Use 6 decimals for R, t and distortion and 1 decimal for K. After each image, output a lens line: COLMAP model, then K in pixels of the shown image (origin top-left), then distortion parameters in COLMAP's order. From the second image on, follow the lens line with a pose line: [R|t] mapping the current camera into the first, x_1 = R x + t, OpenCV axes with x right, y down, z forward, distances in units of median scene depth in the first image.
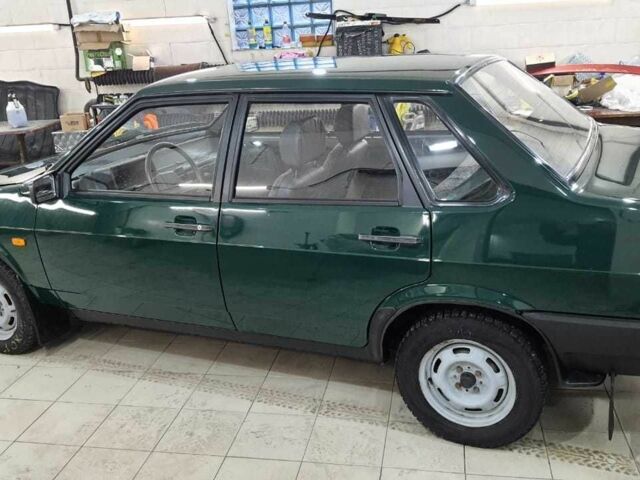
lens RADIAL K [[664.1, 0, 320.4], [0, 664.1, 239.7], [0, 0, 1]] dist [0.056976, 0.000000]
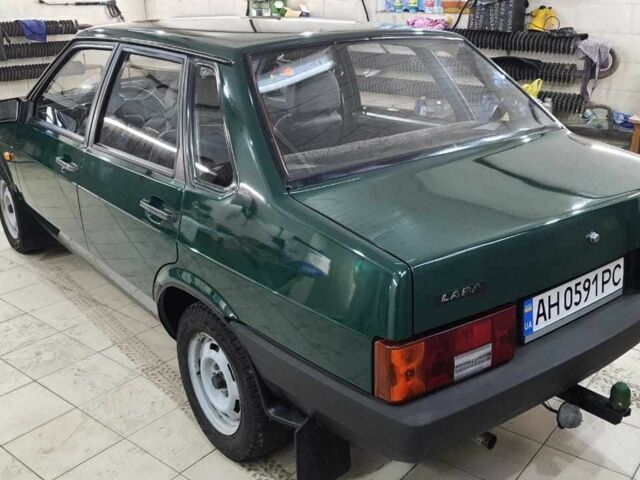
lens RADIAL K [[664.1, 0, 317.6], [0, 664.1, 237.1], [0, 0, 1]] dist [0.056976, 0.000000]
pose [[0.891199, 0.218239, -0.397664, 0.265896], [-0.198961, 0.975895, 0.089684, -0.036616], [0.407651, -0.000807, 0.913137, 0.088648]]
